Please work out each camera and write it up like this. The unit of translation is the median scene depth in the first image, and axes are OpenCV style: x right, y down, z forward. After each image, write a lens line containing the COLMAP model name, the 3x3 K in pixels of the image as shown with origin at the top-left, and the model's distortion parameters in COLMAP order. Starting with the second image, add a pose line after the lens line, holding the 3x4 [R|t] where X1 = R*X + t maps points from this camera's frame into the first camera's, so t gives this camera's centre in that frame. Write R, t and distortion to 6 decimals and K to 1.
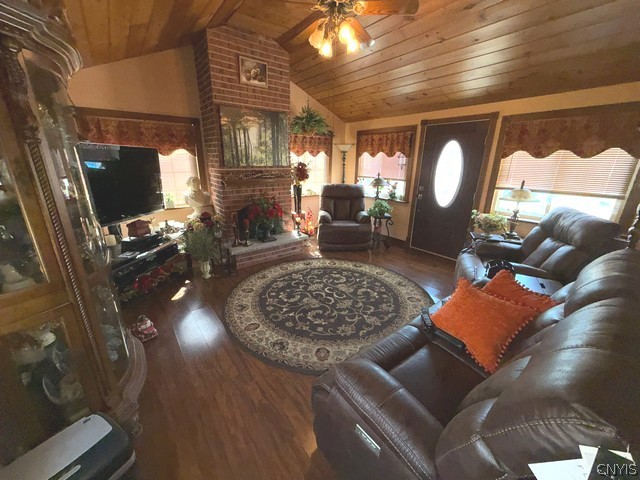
lens RADIAL K [[255.1, 0, 320.7], [0, 255.1, 240.1], [0, 0, 1]] dist [-0.000472, -0.000007]
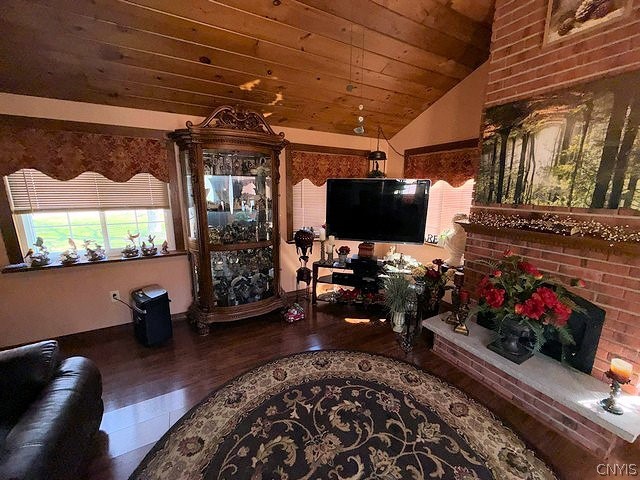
lens RADIAL K [[255.1, 0, 318.9], [0, 255.1, 239.4], [0, 0, 1]] dist [-0.000472, -0.000007]
pose [[-0.167939, 0.183464, -0.968575, 0.334129], [-0.307593, 0.923723, 0.228301, -0.233297], [0.936581, 0.336268, -0.098697, 0.743538]]
